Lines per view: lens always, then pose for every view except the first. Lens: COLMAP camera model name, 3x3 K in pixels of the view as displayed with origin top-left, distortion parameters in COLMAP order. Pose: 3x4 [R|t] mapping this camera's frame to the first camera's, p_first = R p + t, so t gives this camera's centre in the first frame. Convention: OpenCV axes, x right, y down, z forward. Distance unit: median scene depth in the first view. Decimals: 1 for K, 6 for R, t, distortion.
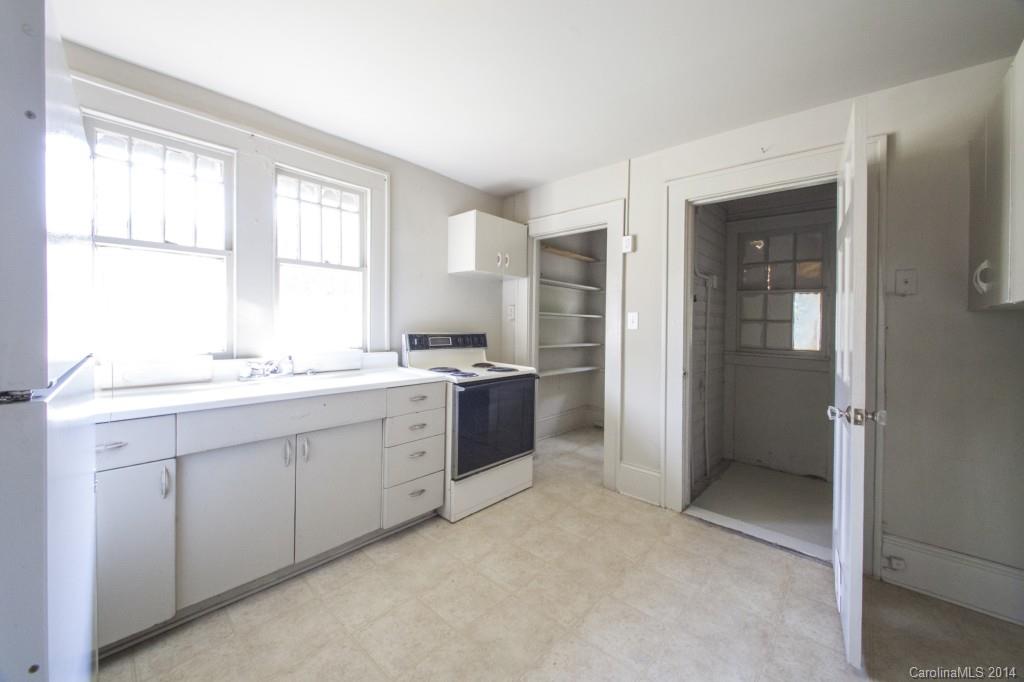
lens RADIAL K [[400.0, 0, 512.0], [0, 400.0, 341.0], [0, 0, 1]] dist [-0.000431, -0.000020]
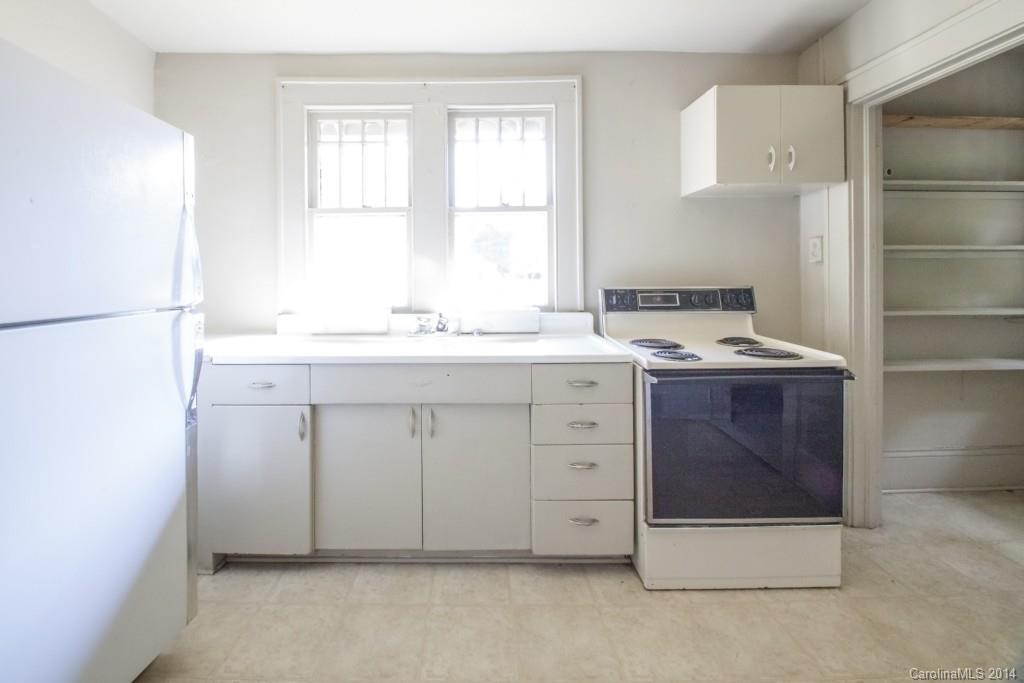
lens RADIAL K [[414.5, 0, 512.1], [0, 414.5, 288.2], [0, 0, 1]] dist [-0.020928, -0.000264]
pose [[0.656393, -0.001391, -0.754418, 0.196826], [-0.013774, 0.999810, -0.013827, -0.006228], [0.754293, 0.019467, 0.656249, 0.403261]]
